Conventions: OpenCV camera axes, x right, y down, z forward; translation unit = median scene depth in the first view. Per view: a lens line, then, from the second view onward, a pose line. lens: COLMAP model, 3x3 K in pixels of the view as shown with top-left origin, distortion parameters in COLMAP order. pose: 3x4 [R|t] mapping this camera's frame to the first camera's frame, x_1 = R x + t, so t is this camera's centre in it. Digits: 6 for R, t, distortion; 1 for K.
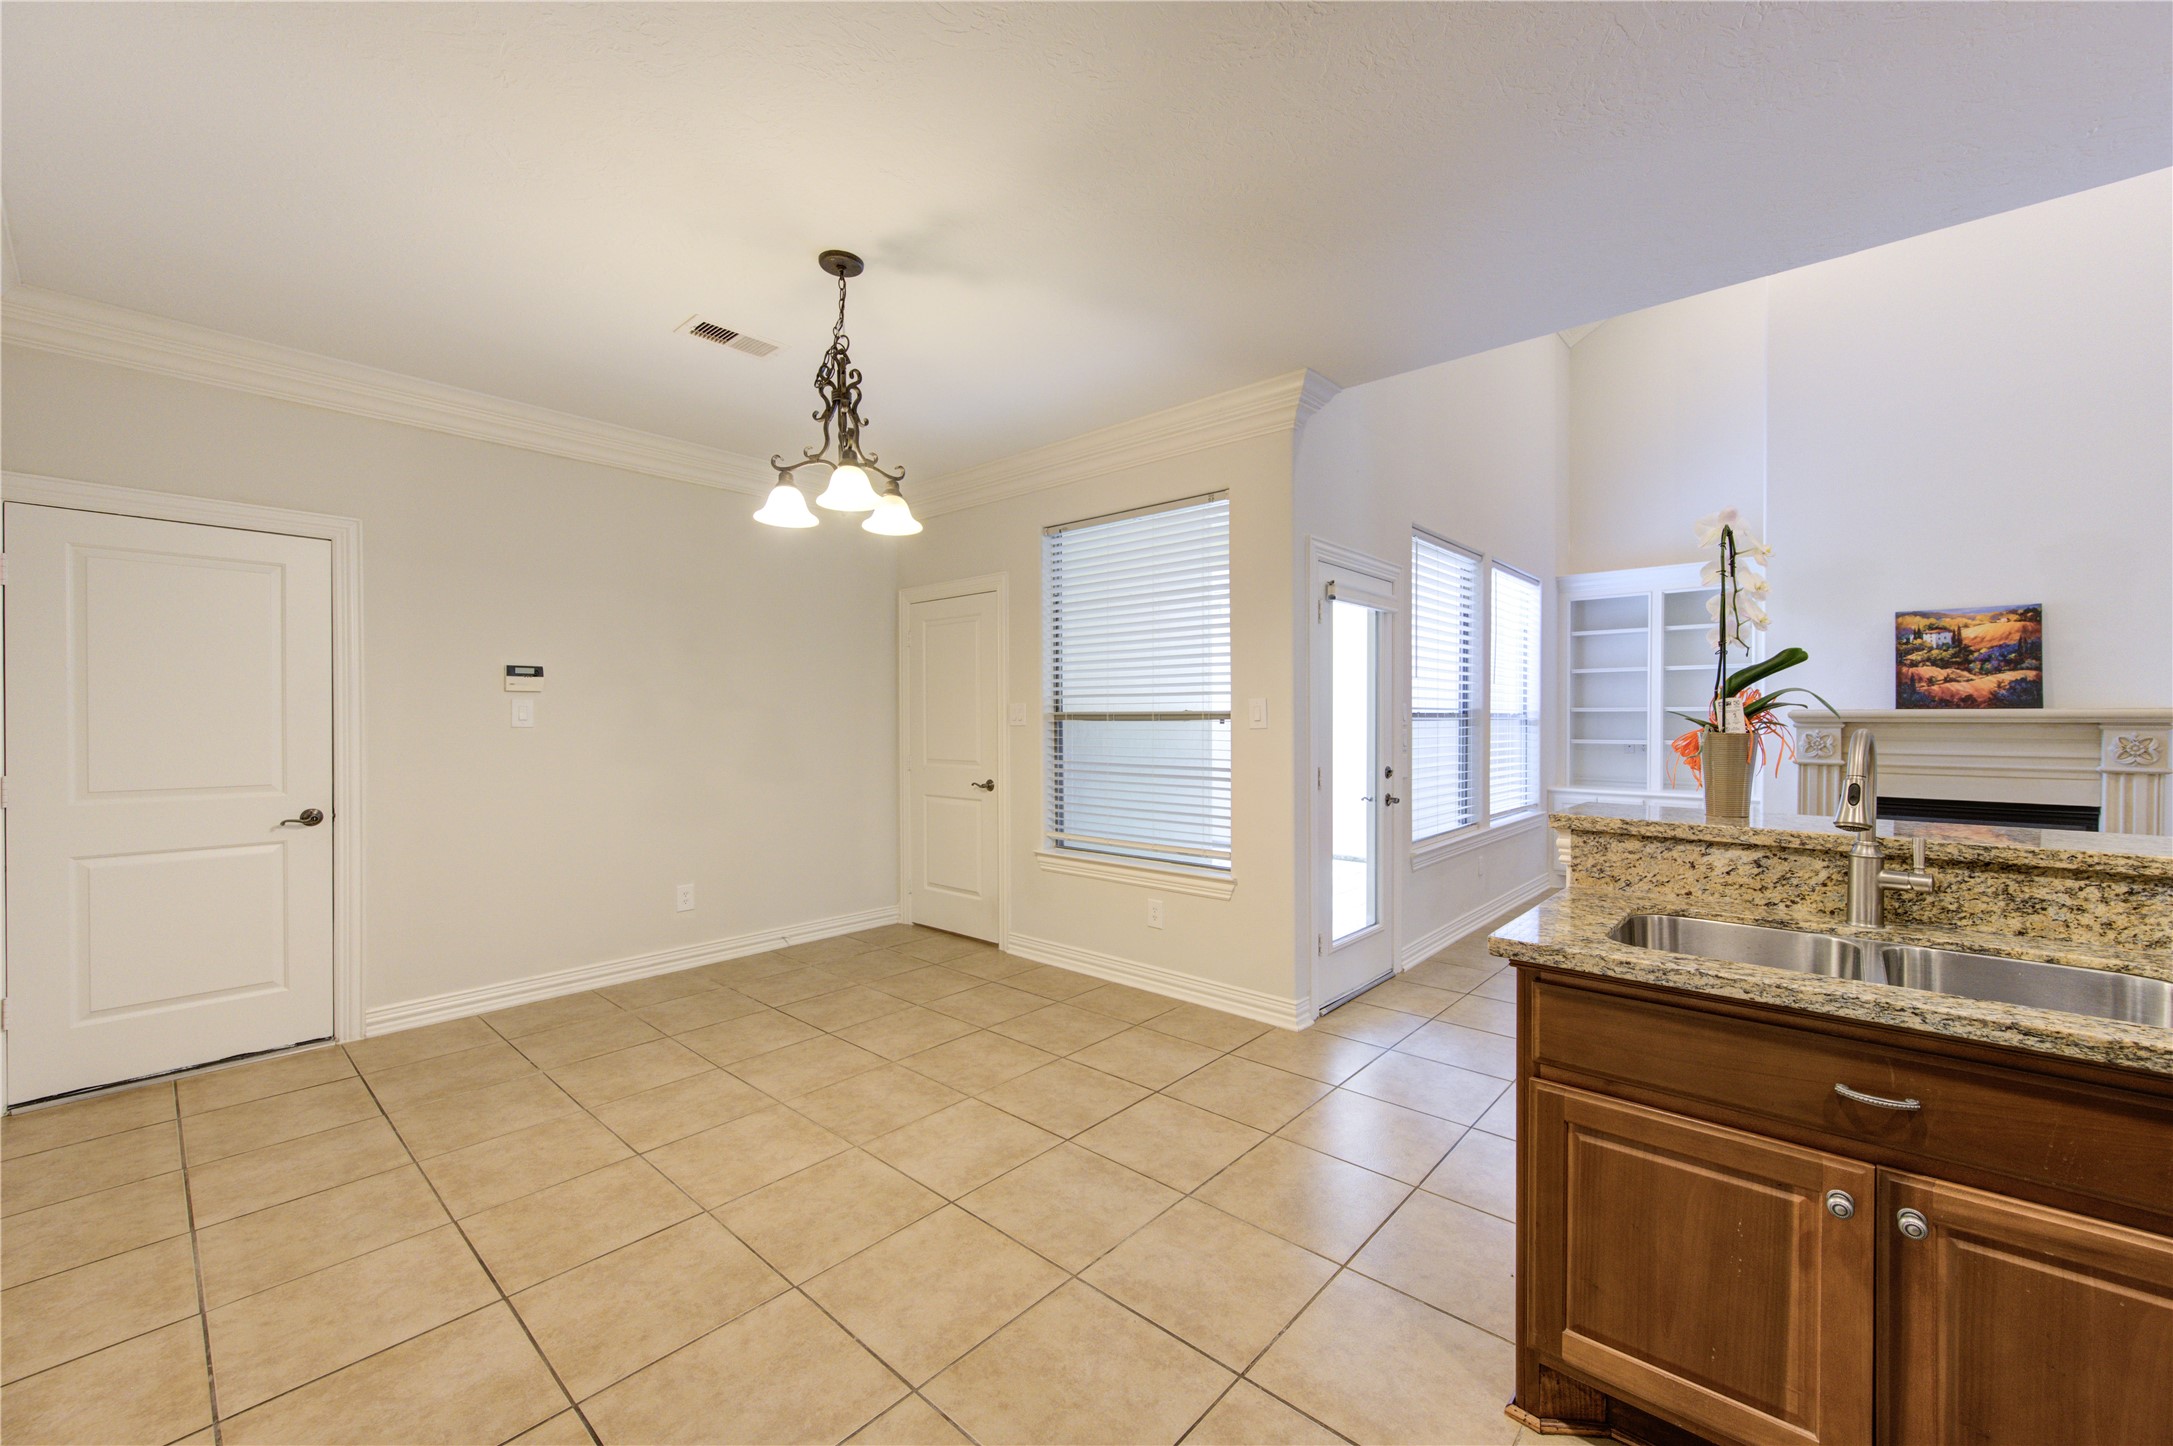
lens RADIAL K [[838.2, 0, 1091.6], [0, 838.2, 724.9], [0, 0, 1]] dist [0.001547, -0.000390]
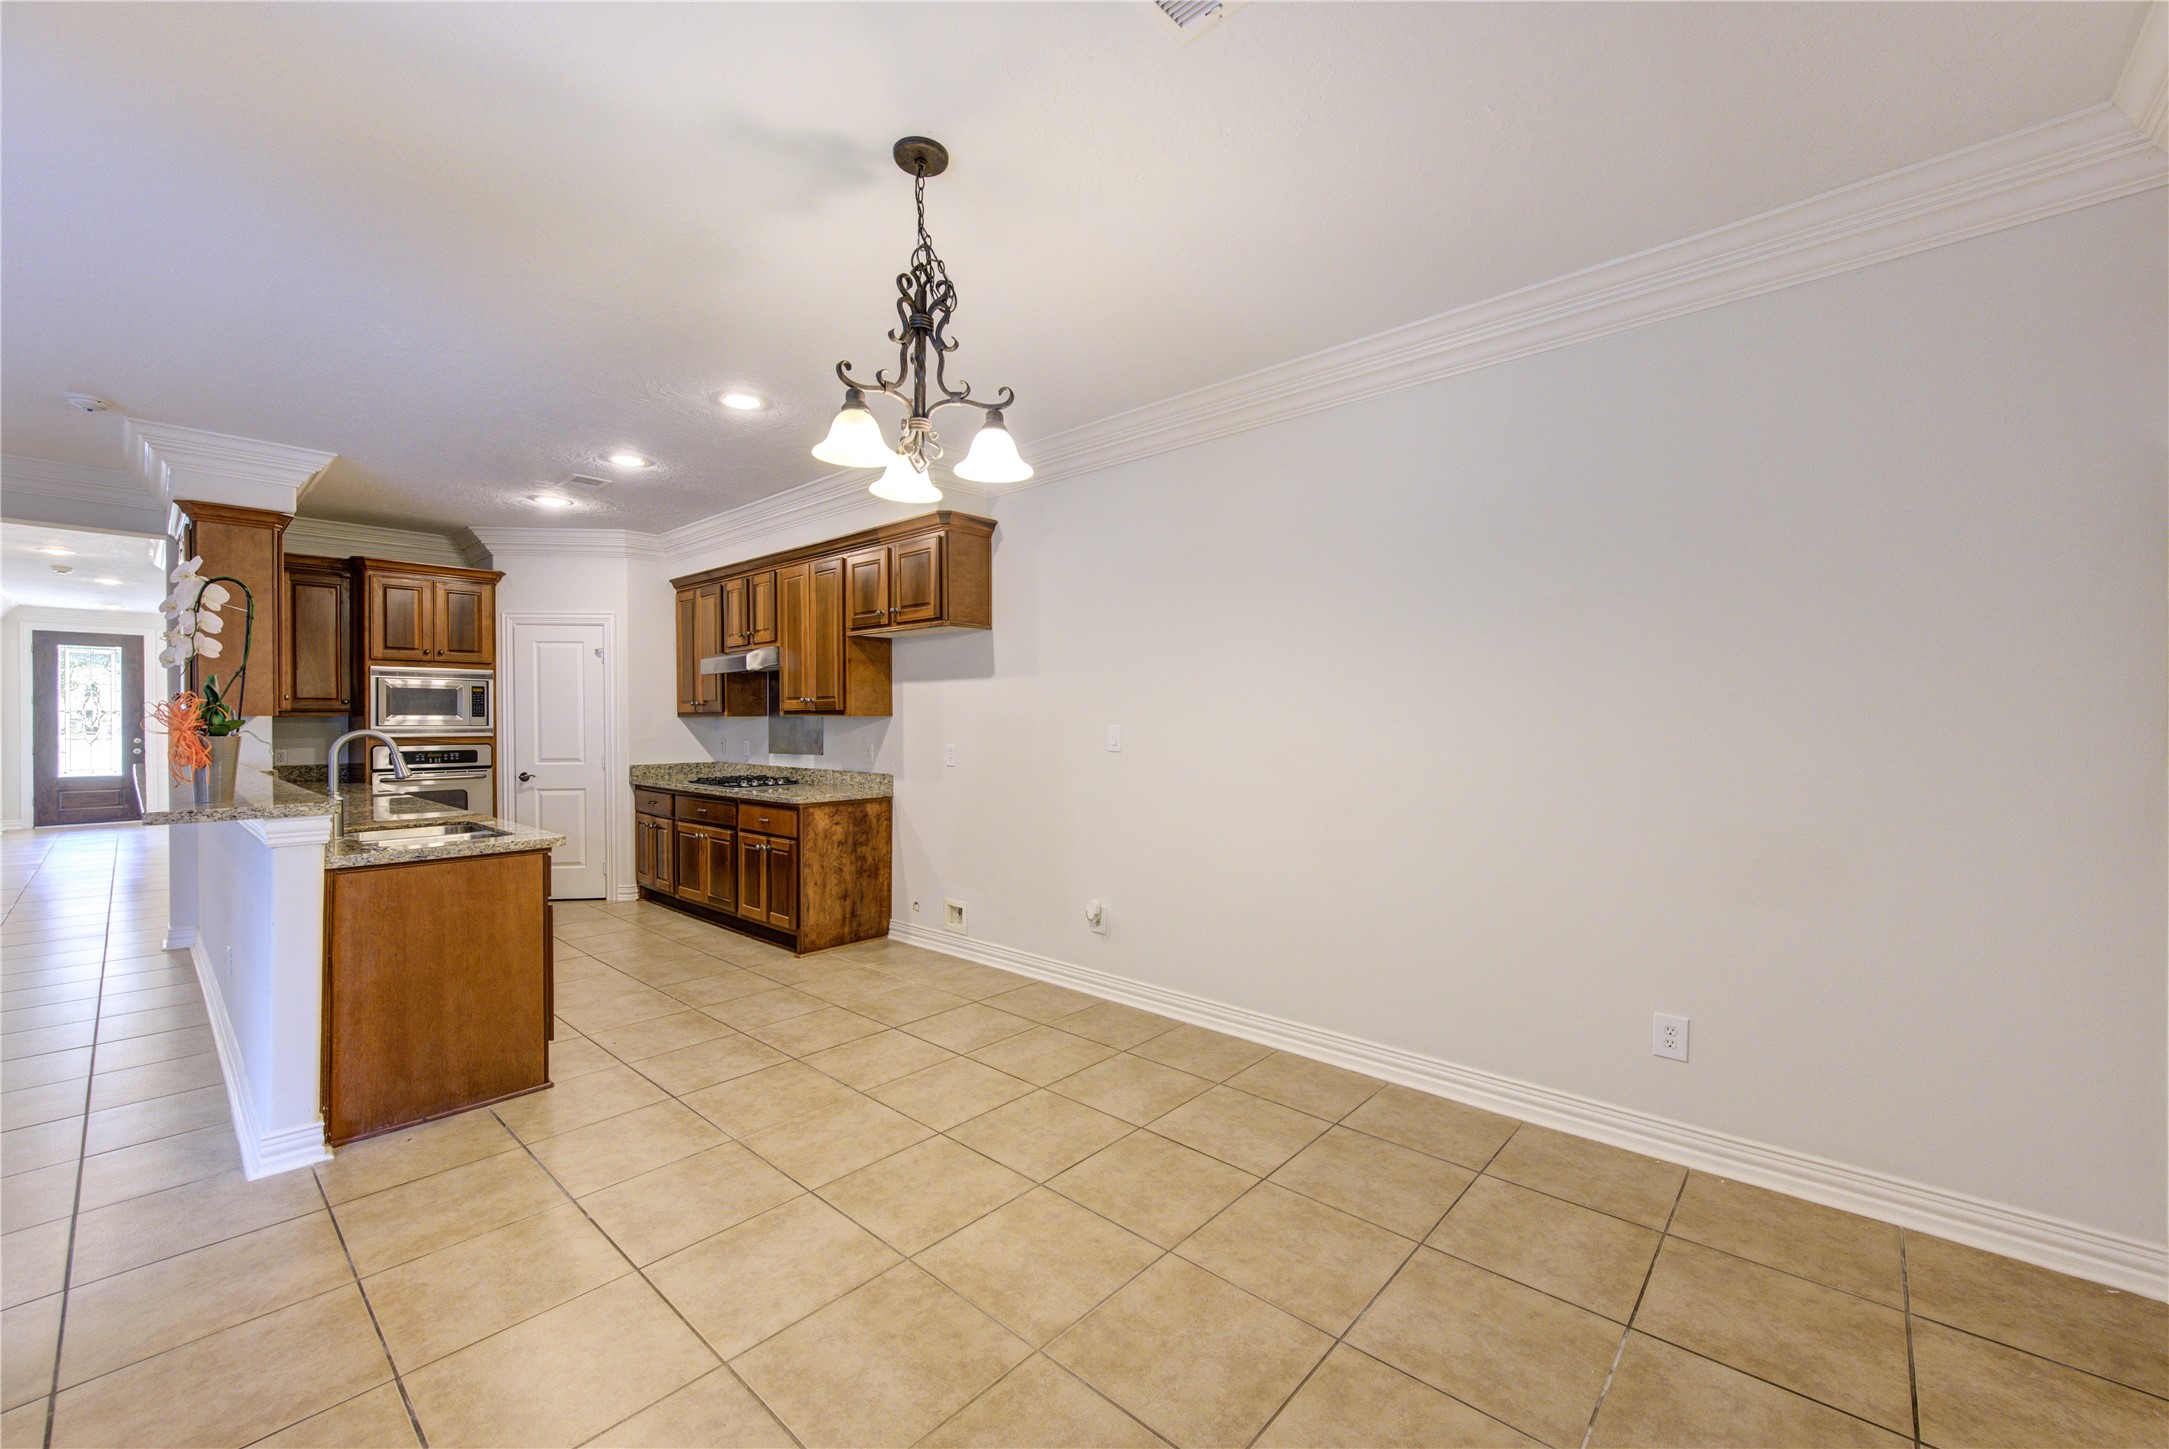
lens RADIAL K [[839.3, 0, 1099.1], [0, 839.3, 724.1], [0, 0, 1]] dist [0.001320, -0.000055]
pose [[-0.999986, 0.001345, -0.005207, -0.314624], [0.001266, 0.999886, 0.015031, -0.014987], [0.005227, 0.015024, -0.999873, 1.229358]]
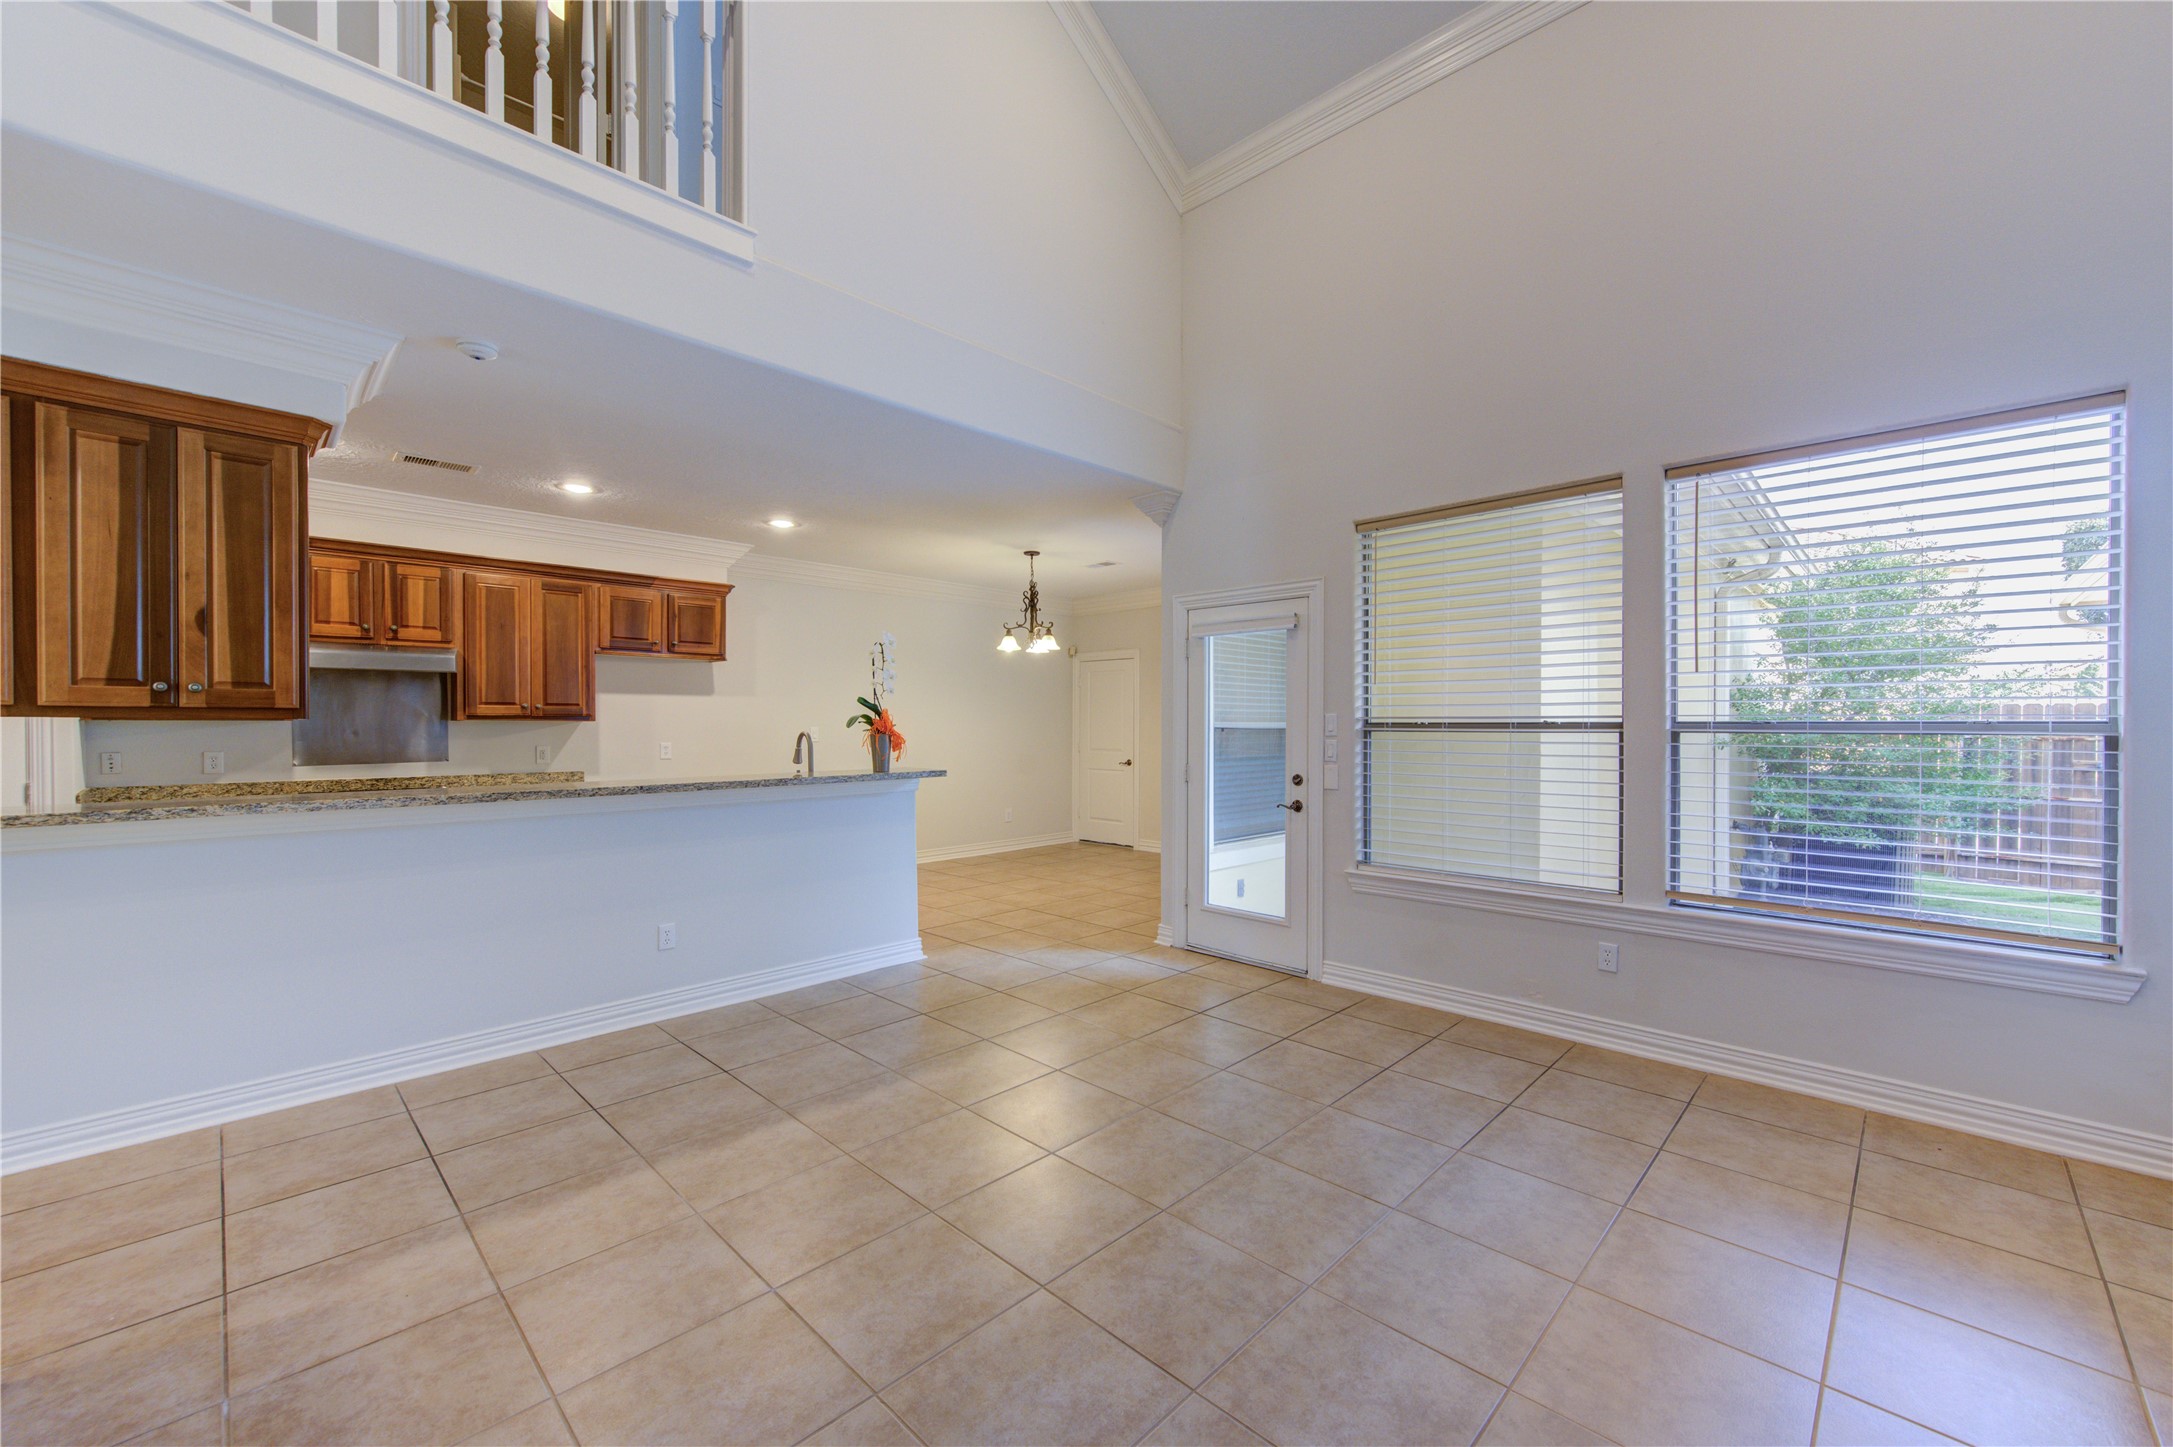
lens RADIAL K [[849.7, 0, 1086.1], [0, 849.7, 729.6], [0, 0, 1]] dist [-0.001094, -0.000430]
pose [[-0.044733, 0.007483, -0.998971, 1.597830], [-0.009346, 0.999925, 0.007908, -0.013703], [0.998955, 0.009690, -0.044660, 0.874343]]
